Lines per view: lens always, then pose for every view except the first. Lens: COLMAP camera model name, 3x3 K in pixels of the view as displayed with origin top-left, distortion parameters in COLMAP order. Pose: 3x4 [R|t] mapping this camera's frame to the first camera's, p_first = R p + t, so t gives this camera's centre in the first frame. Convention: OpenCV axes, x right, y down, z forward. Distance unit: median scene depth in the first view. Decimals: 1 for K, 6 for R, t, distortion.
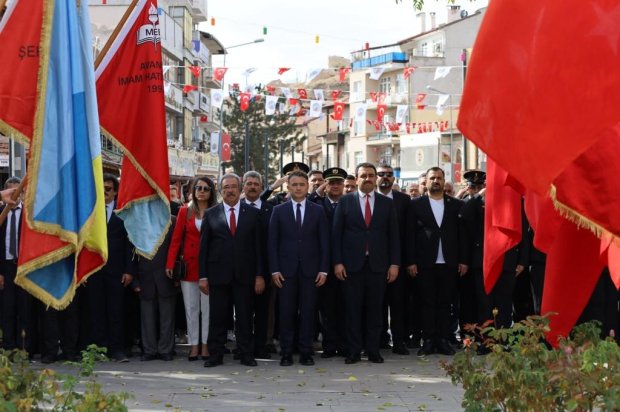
lens RADIAL K [[1283.8, 0, 310.0], [0, 1283.8, 206.0], [0, 0, 1]] dist [-0.004776, 0.048310]
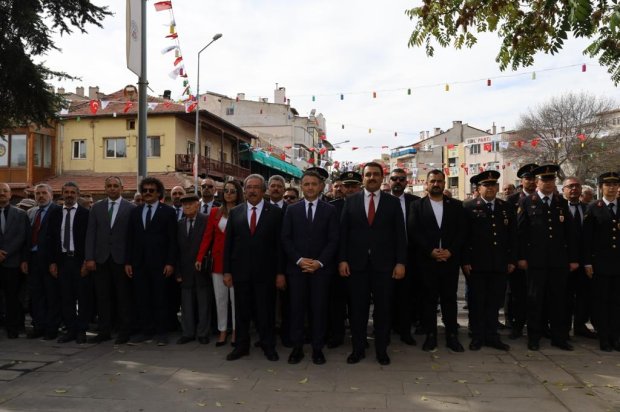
lens RADIAL K [[530.8, 0, 310.0], [0, 530.8, 206.0], [0, 0, 1]] dist [-0.003715, -0.002367]
pose [[0.992690, 0.002886, -0.120661, 0.013230], [-0.005653, 0.999729, -0.022601, 0.003319], [0.120563, 0.023118, 0.992436, 0.187486]]
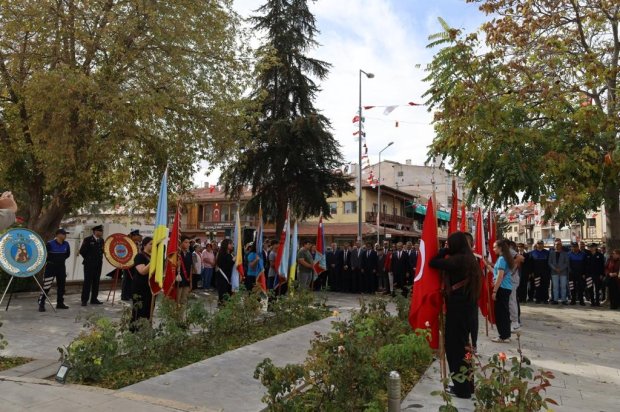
lens RADIAL K [[424.6, 0, 309.1], [0, 424.6, 212.6], [0, 0, 1]] dist [-0.011443, -0.001808]
pose [[0.883914, -0.019125, -0.467258, 0.086674], [-0.020736, 0.996578, -0.080017, -0.002638], [0.467189, 0.080417, 0.880493, -0.048535]]
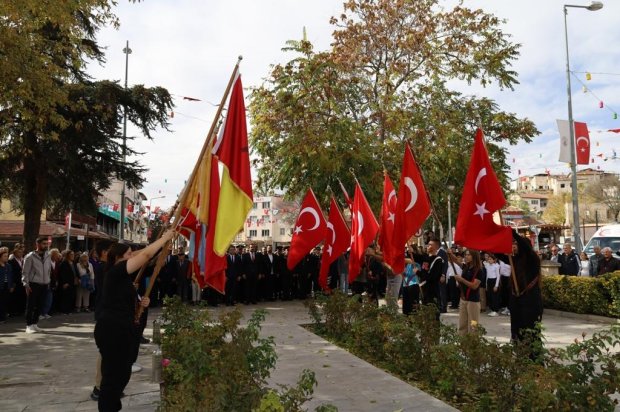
lens RADIAL K [[424.6, 0, 309.1], [0, 424.6, 212.6], [0, 0, 1]] dist [-0.011443, -0.001808]
pose [[0.948236, 0.036299, 0.315486, -0.054152], [-0.005872, 0.995280, -0.096865, -0.002551], [-0.317513, 0.089998, 0.943973, -0.031725]]
